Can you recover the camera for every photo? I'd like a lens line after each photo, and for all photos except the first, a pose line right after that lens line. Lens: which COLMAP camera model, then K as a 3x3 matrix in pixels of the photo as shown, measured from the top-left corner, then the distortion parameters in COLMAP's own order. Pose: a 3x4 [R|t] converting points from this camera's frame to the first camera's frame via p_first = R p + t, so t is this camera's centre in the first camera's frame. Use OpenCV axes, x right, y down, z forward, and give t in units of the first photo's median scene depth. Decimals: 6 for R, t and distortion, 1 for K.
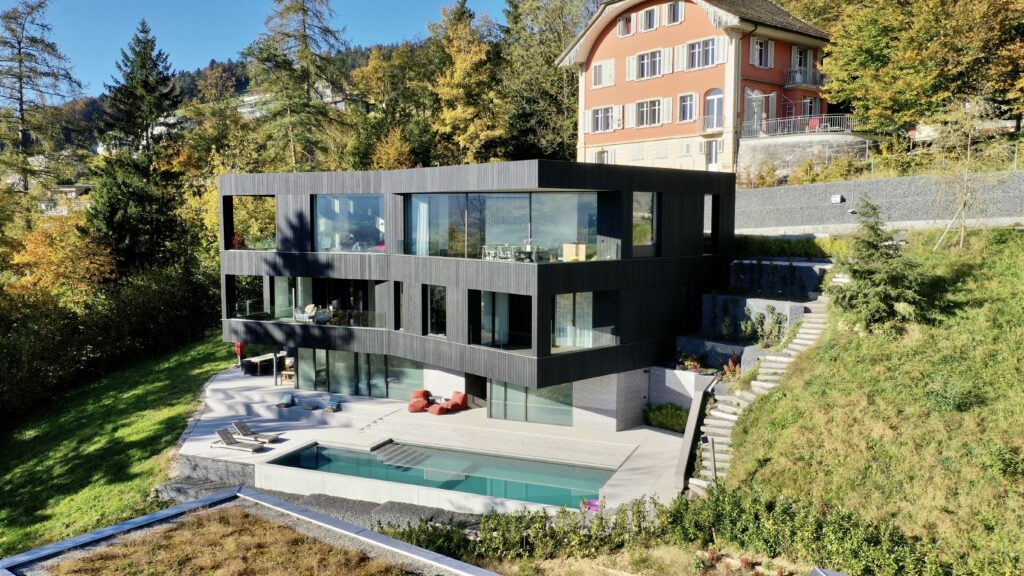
lens RADIAL K [[811.6, 0, 512.0], [0, 811.6, 288.0], [0, 0, 1]] dist [-0.002228, -0.001741]
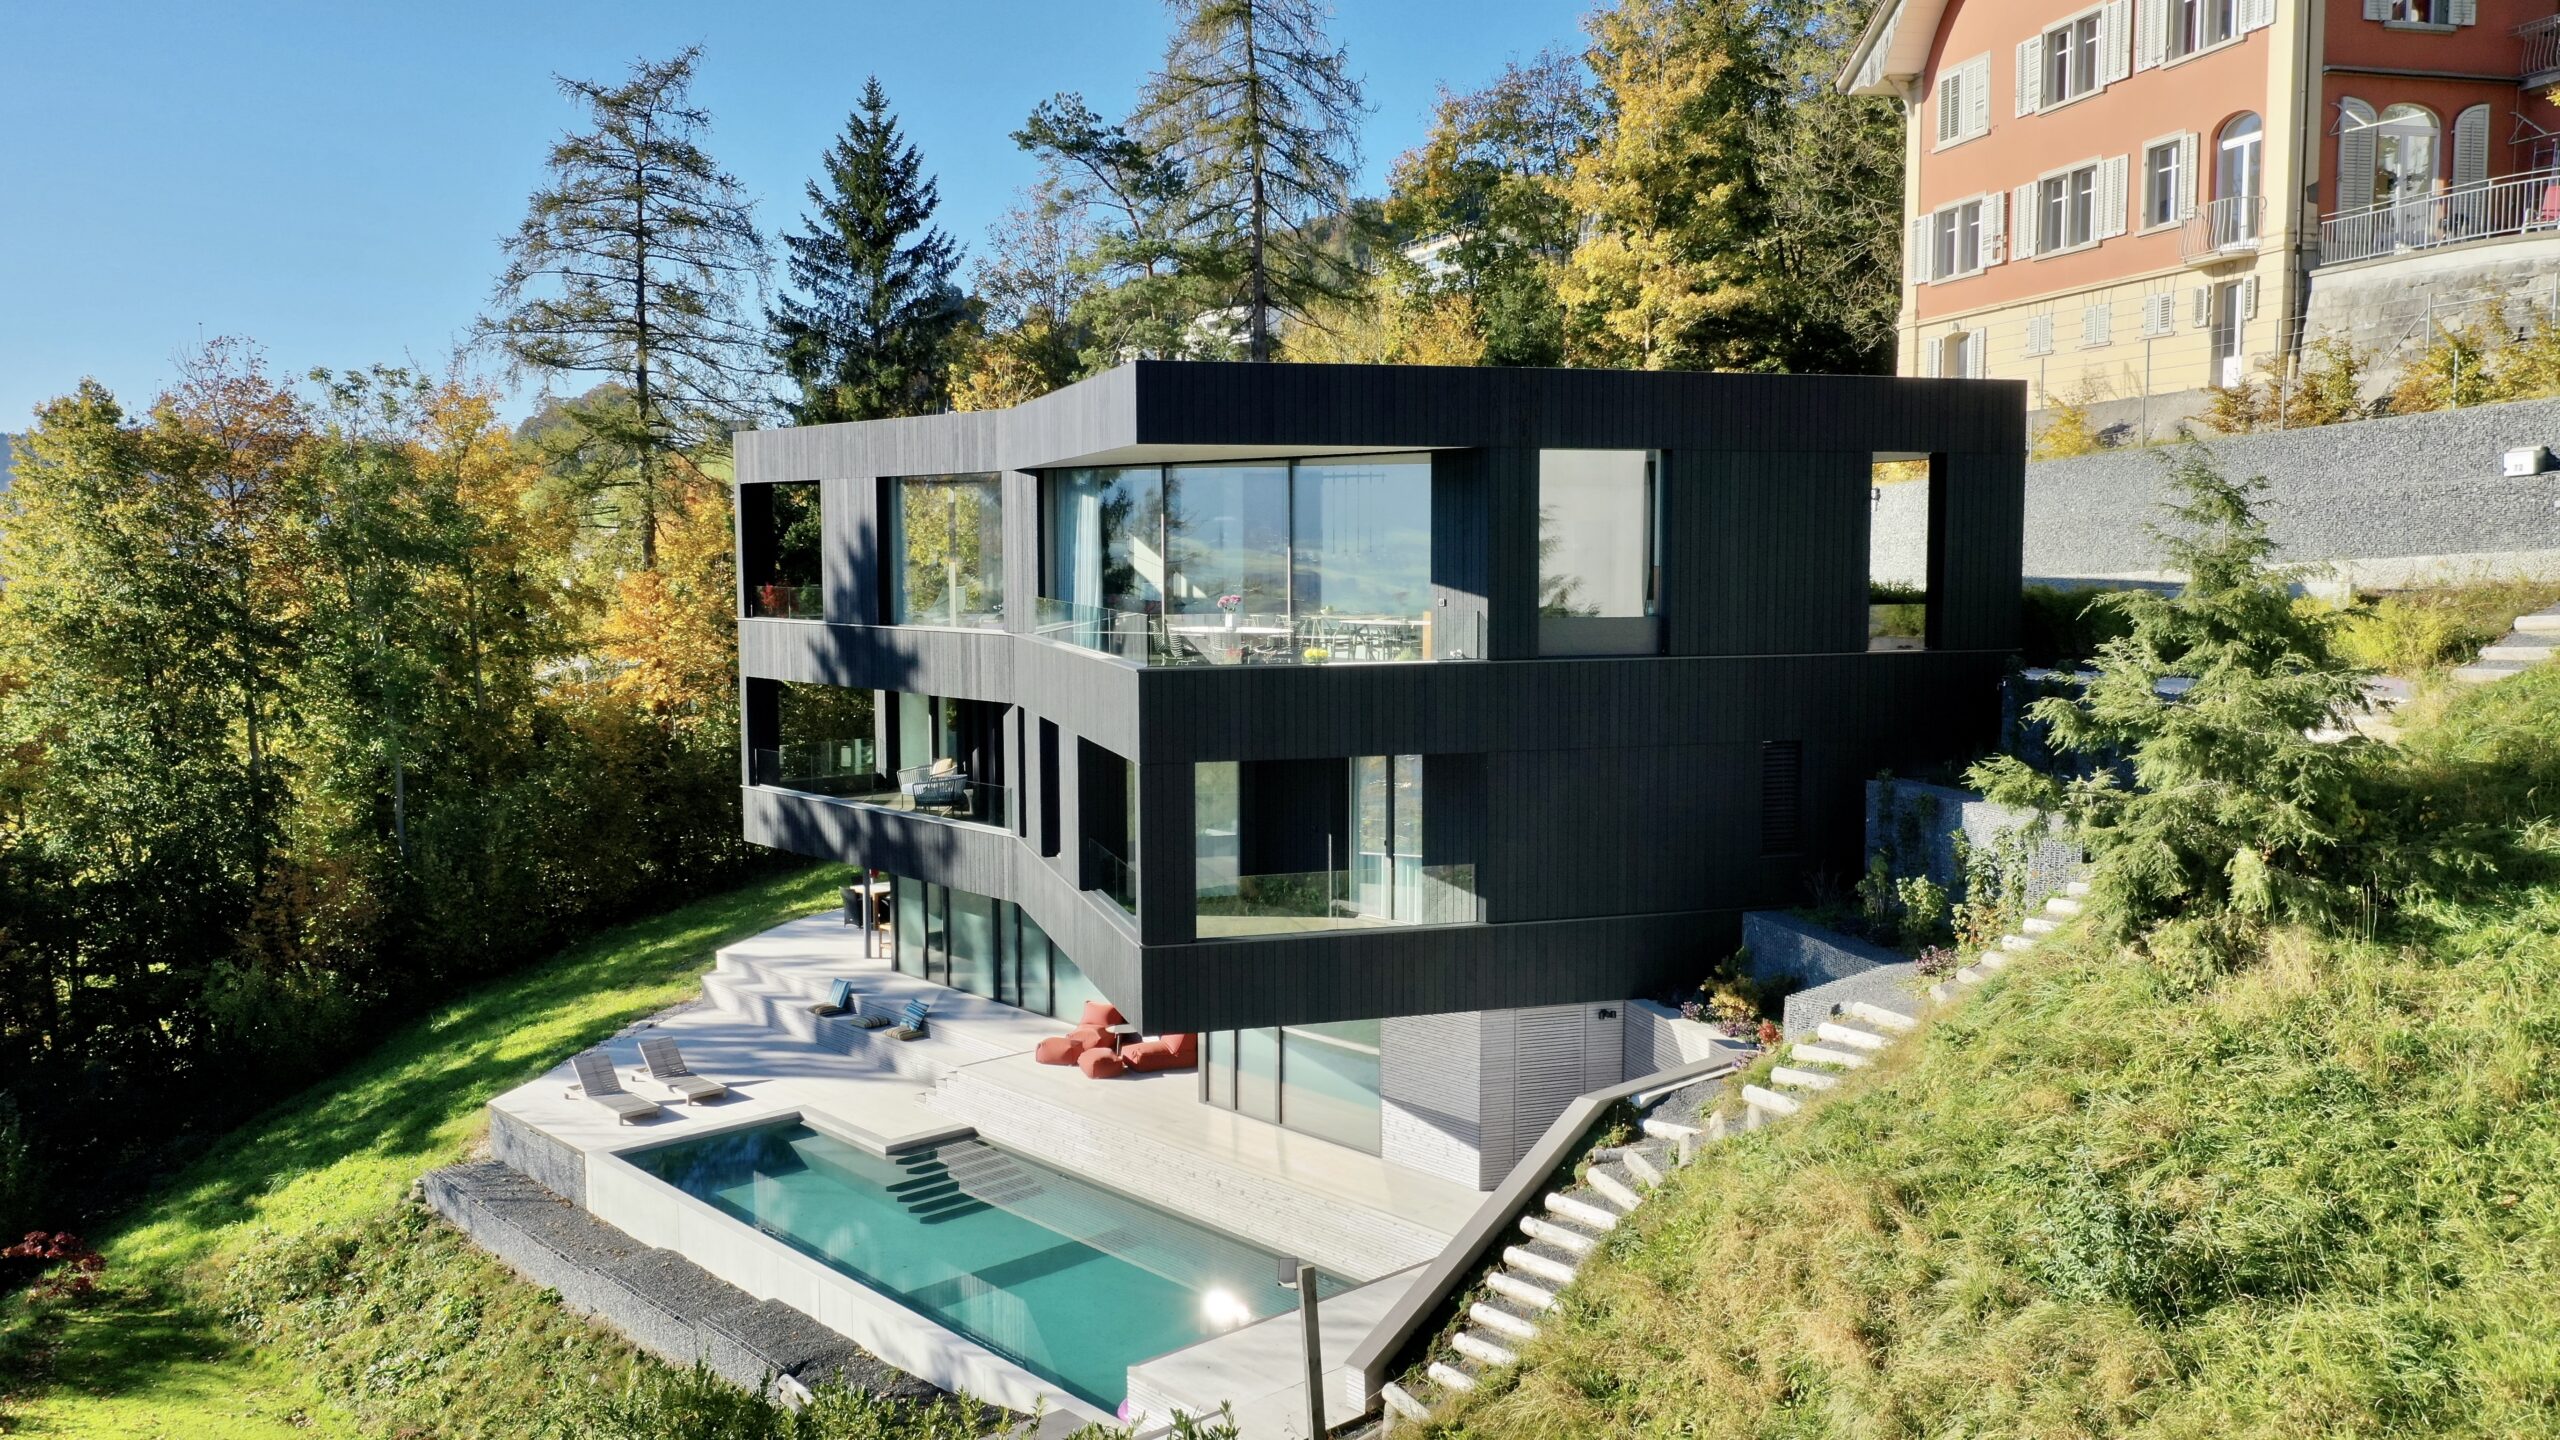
lens RADIAL K [[2029.0, 0, 1280.0], [0, 2029.0, 720.0], [0, 0, 1]] dist [-0.002228, -0.001741]
pose [[0.903728, 0.033602, -0.426787, 0.327384], [-0.032956, 0.999417, 0.008903, -0.012859], [0.426837, 0.006019, 0.904309, 0.191261]]
